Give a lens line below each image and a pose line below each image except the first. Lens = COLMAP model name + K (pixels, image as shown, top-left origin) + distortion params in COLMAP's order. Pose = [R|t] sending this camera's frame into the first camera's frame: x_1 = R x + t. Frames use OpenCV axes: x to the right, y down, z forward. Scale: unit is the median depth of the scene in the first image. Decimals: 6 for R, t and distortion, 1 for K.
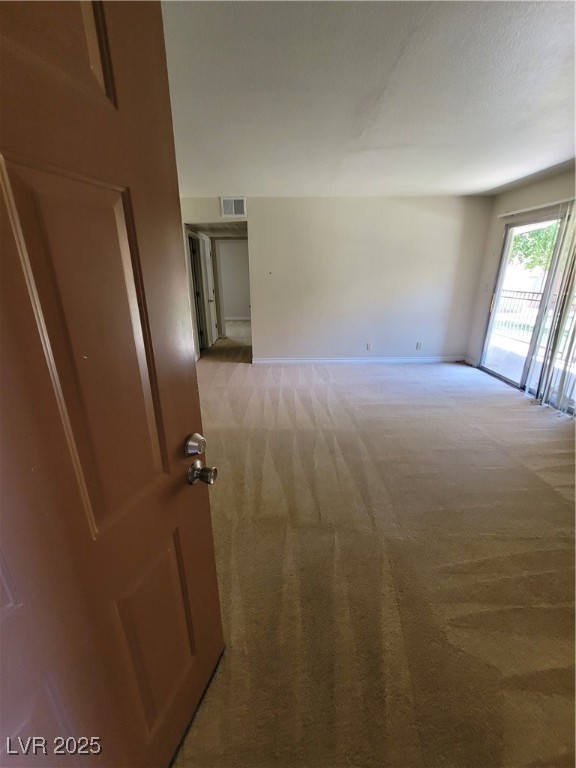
lens RADIAL K [[313.5, 0, 288.0], [0, 313.5, 384.0], [0, 0, 1]] dist [-0.017017, 0.000025]
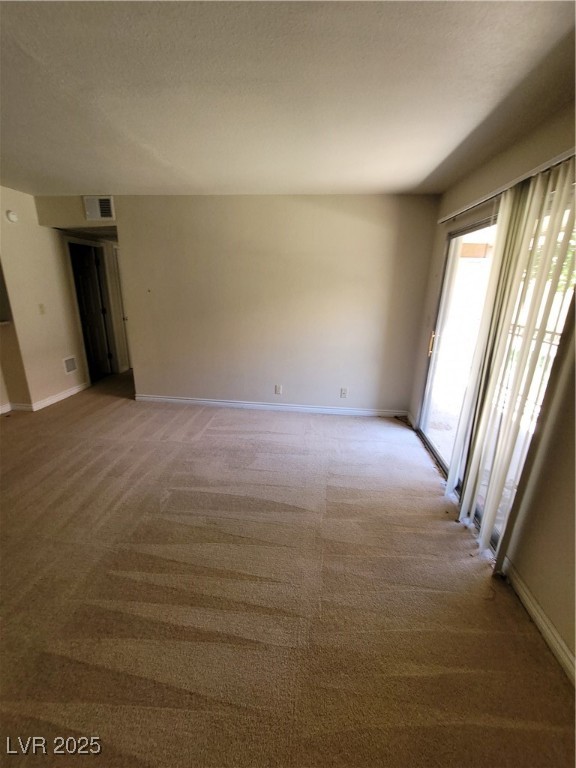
lens RADIAL K [[313.5, 0, 288.0], [0, 313.5, 384.0], [0, 0, 1]] dist [-0.017017, 0.000025]
pose [[0.993076, 0.065321, -0.097636, 0.414906], [-0.069431, 0.996812, -0.039302, -0.120955], [0.094757, 0.045808, 0.994446, 0.277443]]
